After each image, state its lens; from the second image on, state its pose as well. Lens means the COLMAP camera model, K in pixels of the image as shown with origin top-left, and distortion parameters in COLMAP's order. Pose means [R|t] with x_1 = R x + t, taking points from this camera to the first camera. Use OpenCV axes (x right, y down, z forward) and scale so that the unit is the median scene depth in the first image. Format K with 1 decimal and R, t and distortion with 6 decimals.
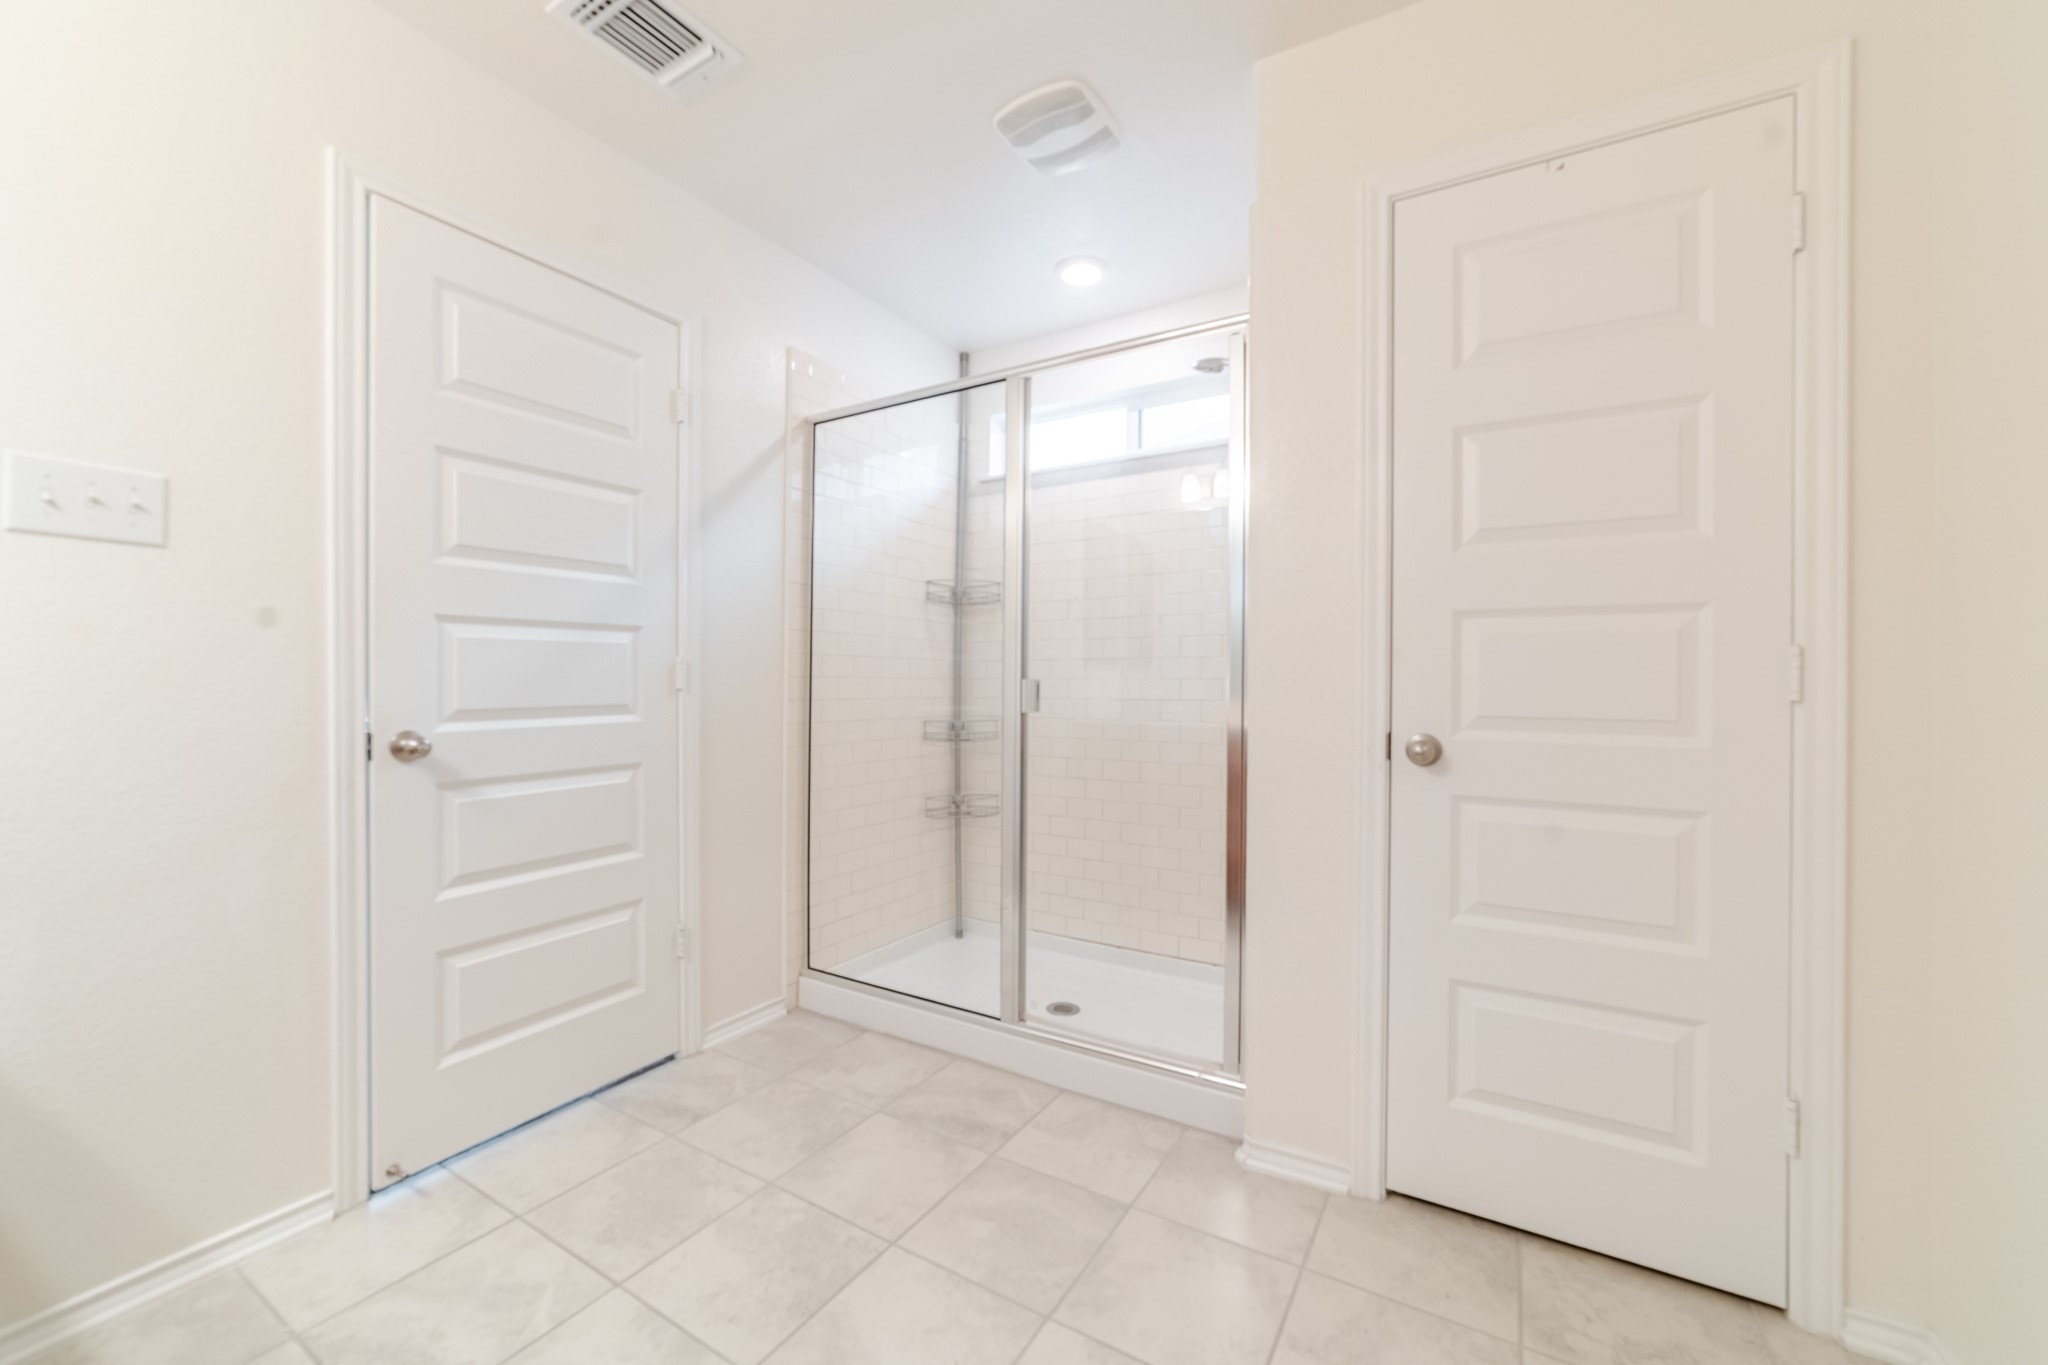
lens RADIAL K [[820.3, 0, 1025.9], [0, 820.3, 675.9], [0, 0, 1]] dist [-0.008754, 0.003943]
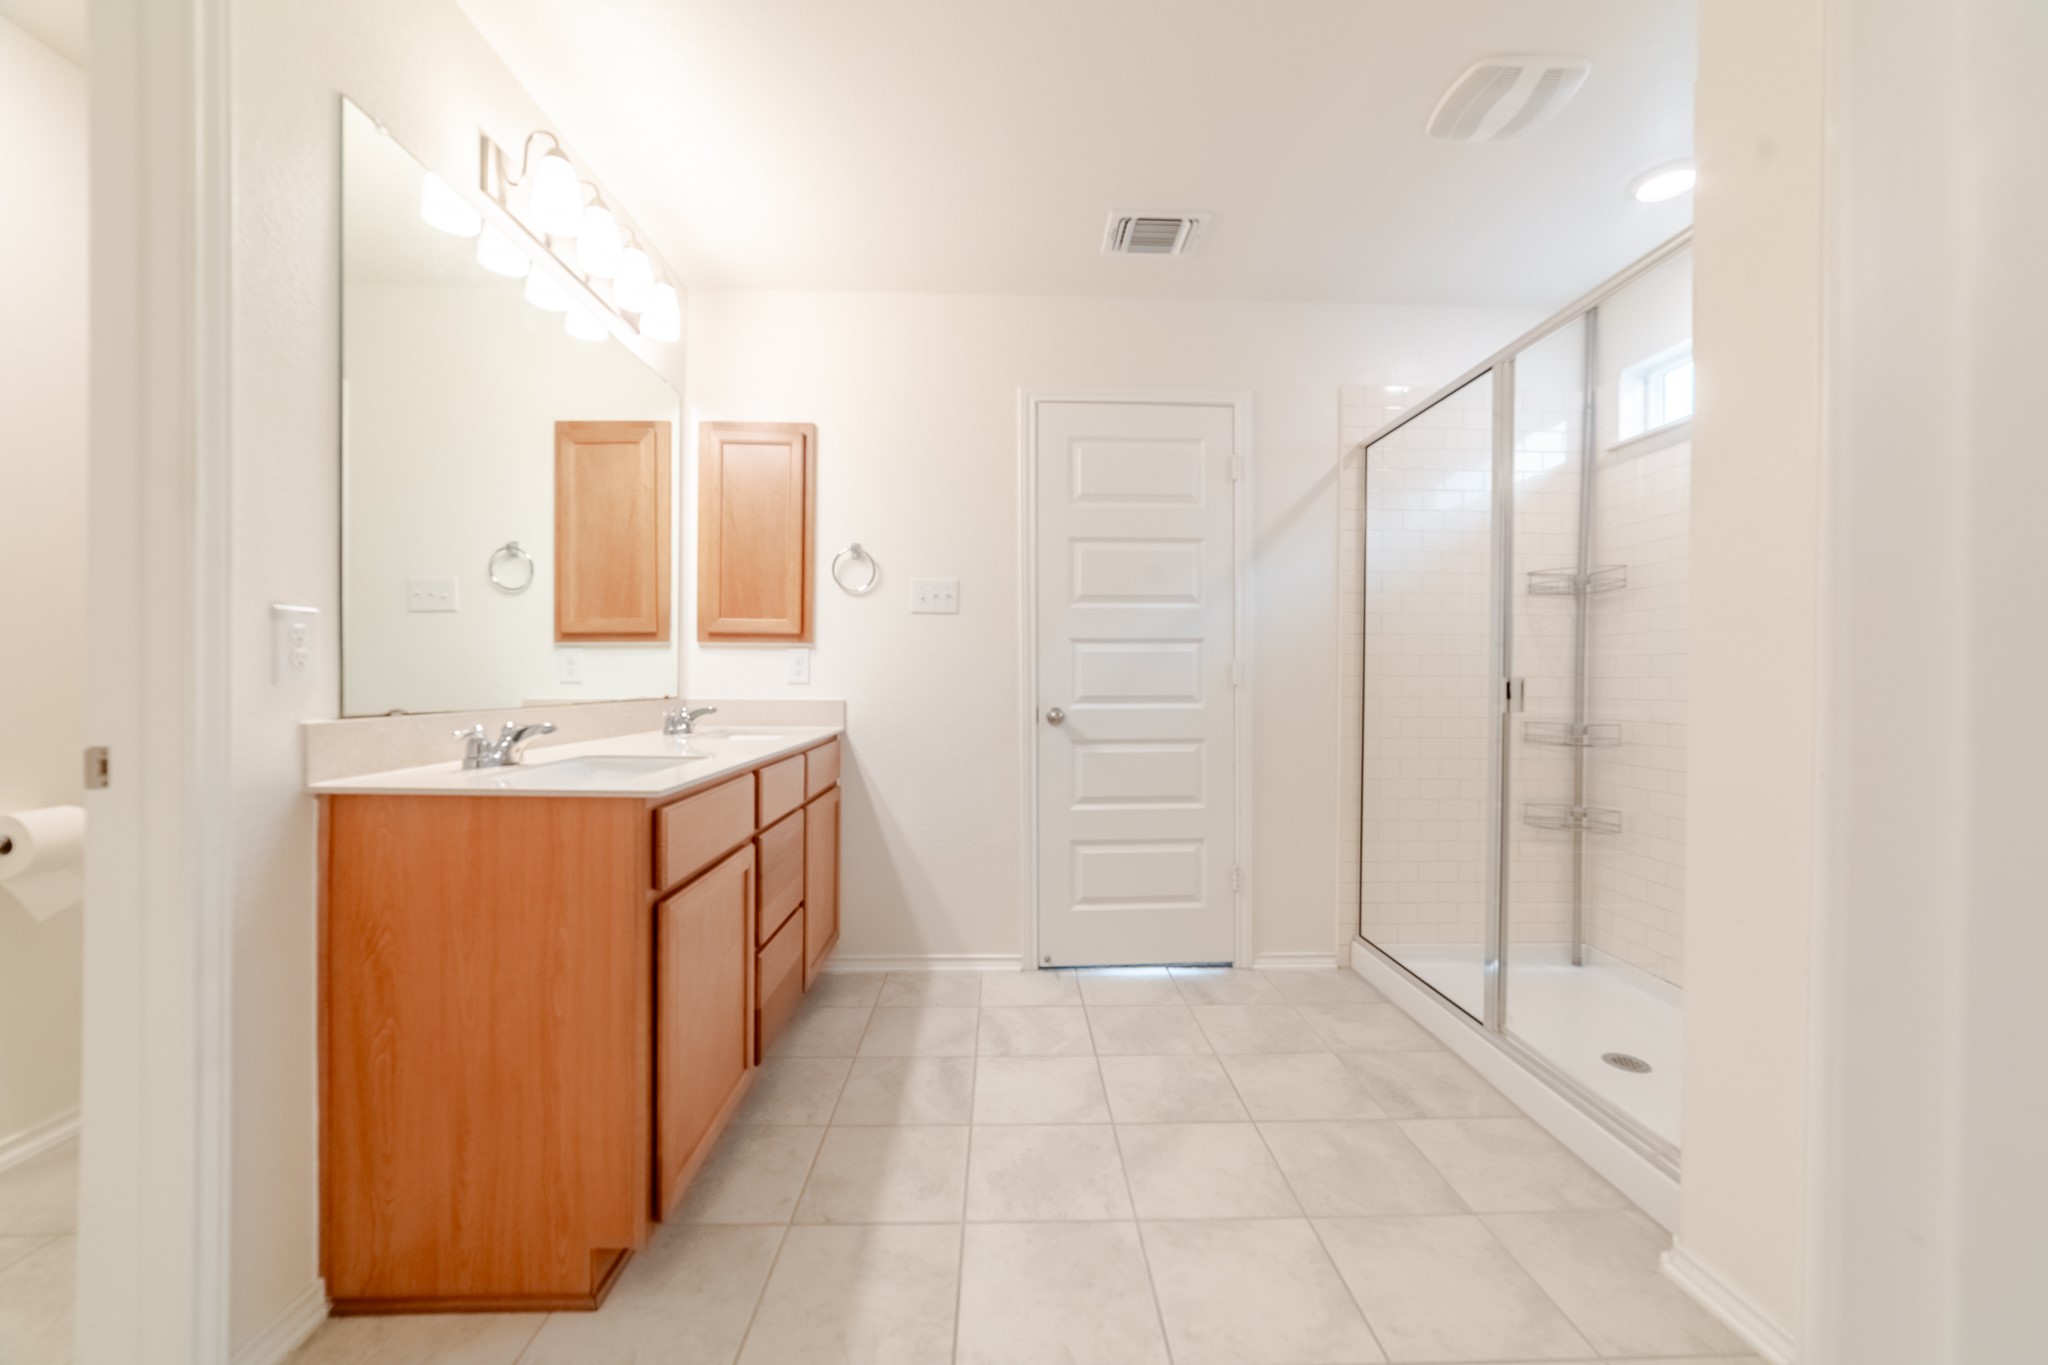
lens RADIAL K [[820.3, 0, 1017.5], [0, 820.3, 678.8], [0, 0, 1]] dist [-0.008754, 0.003943]
pose [[0.529133, 0.000231, -0.848539, 0.533819], [0.002959, 0.999993, 0.002117, 0.002663], [0.848534, -0.003631, 0.529129, 0.015446]]
